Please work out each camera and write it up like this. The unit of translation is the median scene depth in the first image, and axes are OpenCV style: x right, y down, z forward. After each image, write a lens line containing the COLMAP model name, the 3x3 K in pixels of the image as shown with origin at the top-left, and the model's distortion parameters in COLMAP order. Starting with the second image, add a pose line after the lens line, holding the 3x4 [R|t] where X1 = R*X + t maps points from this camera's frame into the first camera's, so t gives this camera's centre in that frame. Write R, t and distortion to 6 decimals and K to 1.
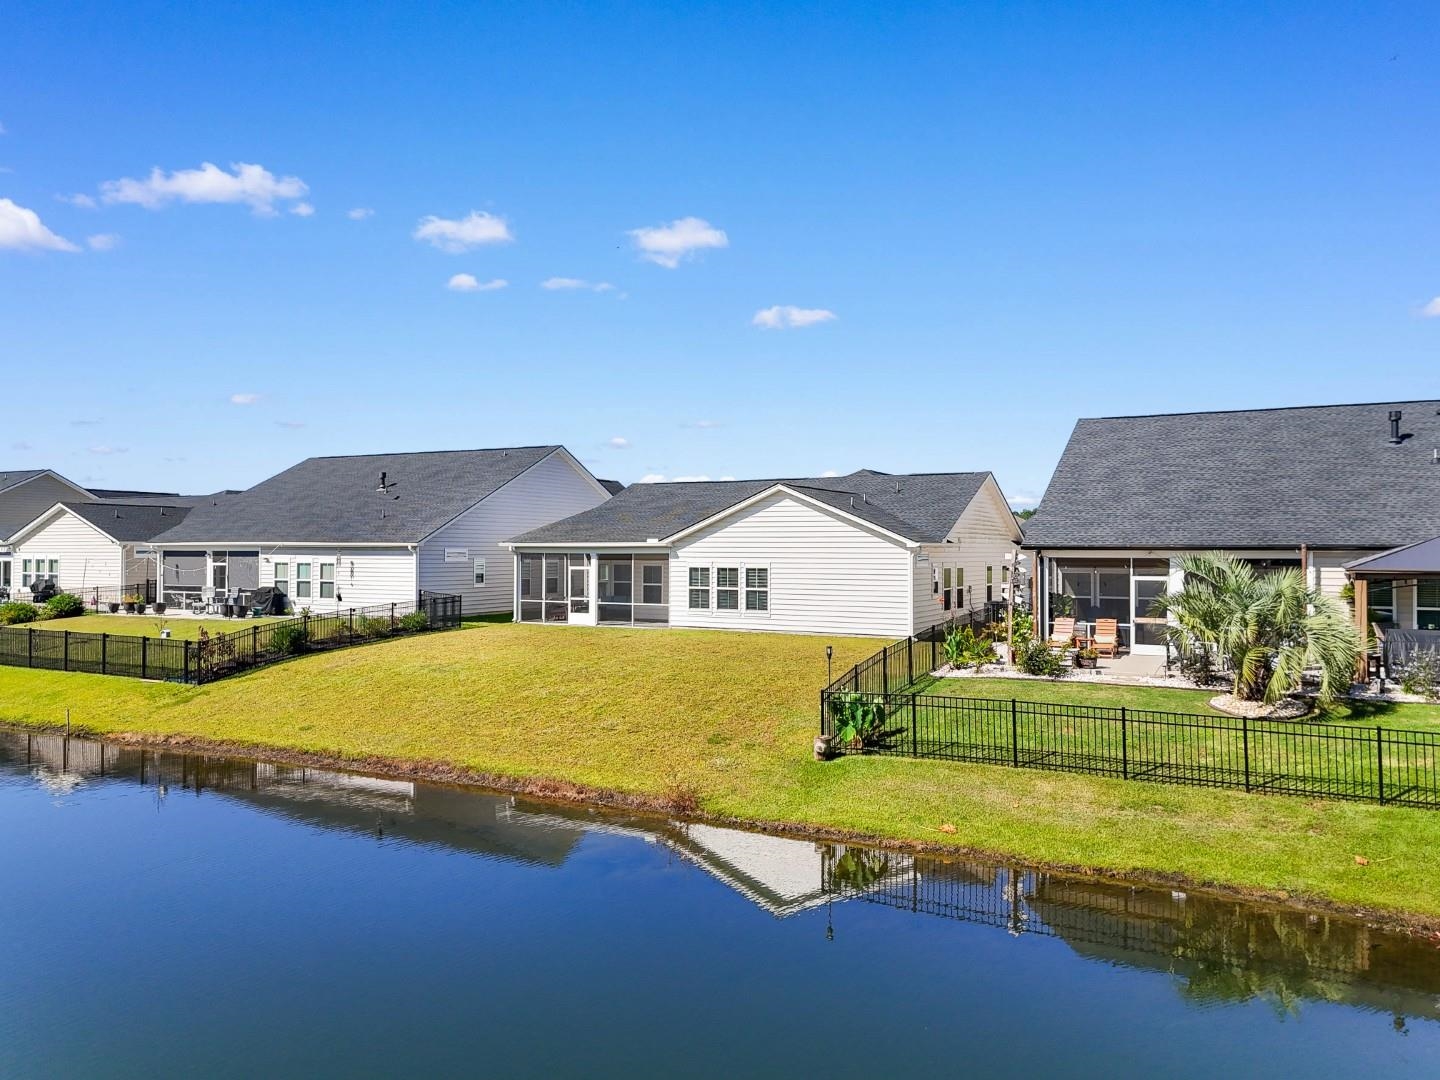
lens RADIAL K [[1055.8, 0, 720.0], [0, 1055.8, 540.0], [0, 0, 1]] dist [0.085054, -0.085039]
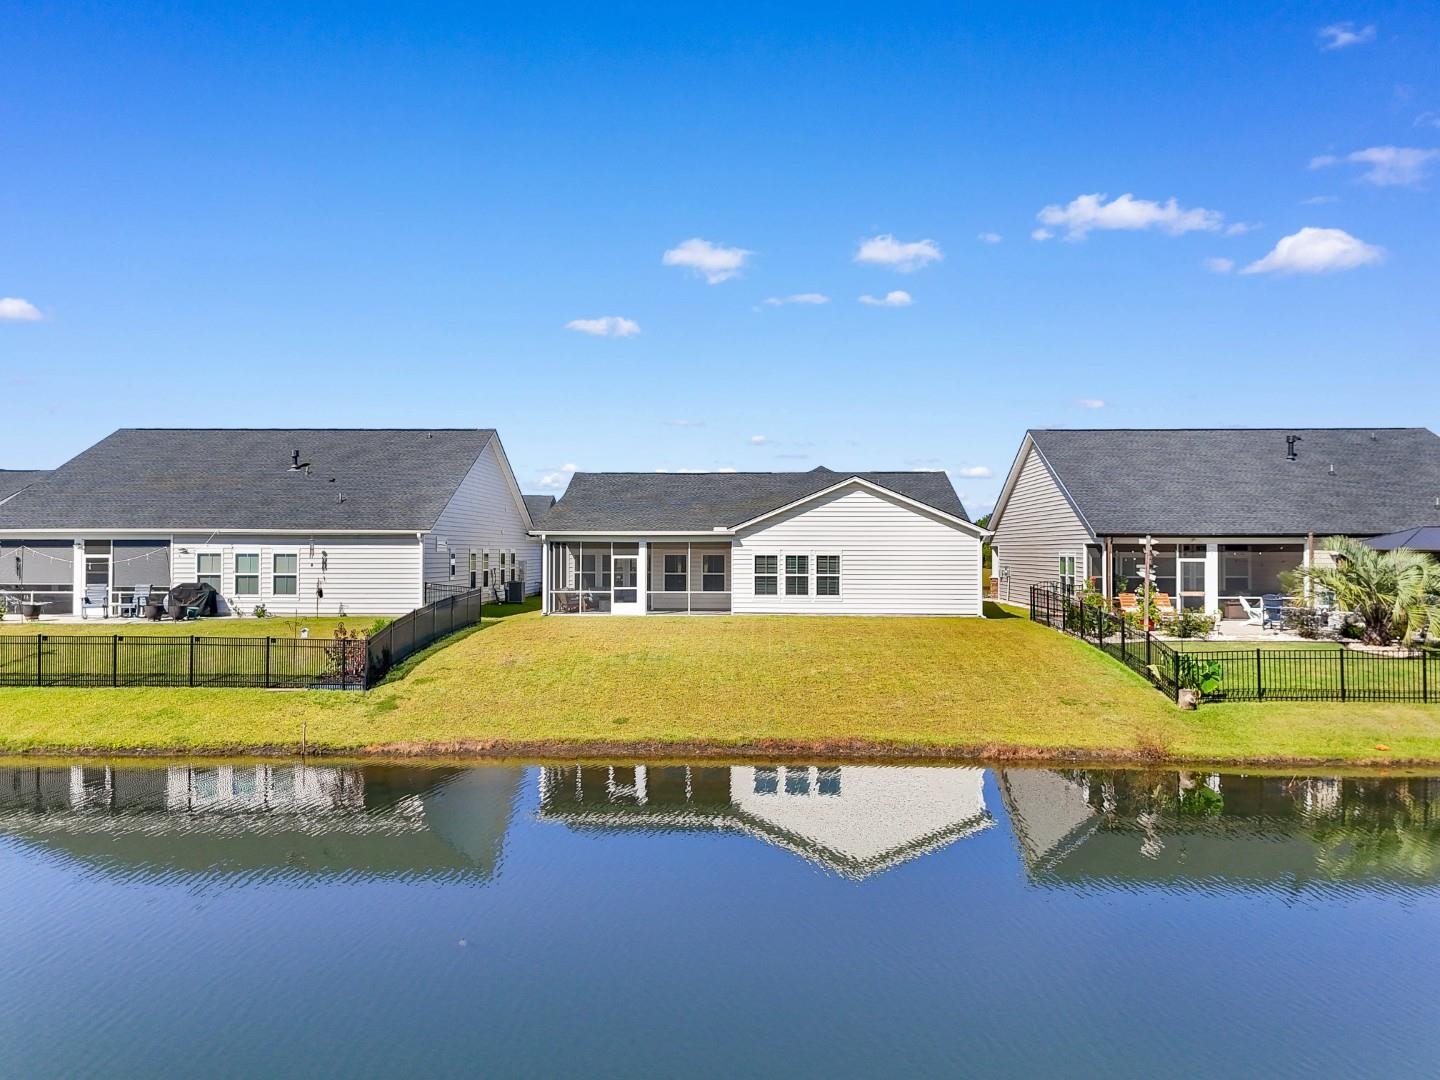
lens RADIAL K [[1055.8, 0, 720.0], [0, 1055.8, 540.0], [0, 0, 1]] dist [0.085054, -0.085039]
pose [[0.900761, 0.003992, 0.434297, -0.500639], [-0.003303, 0.999992, -0.002340, 0.013465], [-0.434303, 0.000673, 0.900767, 0.088601]]
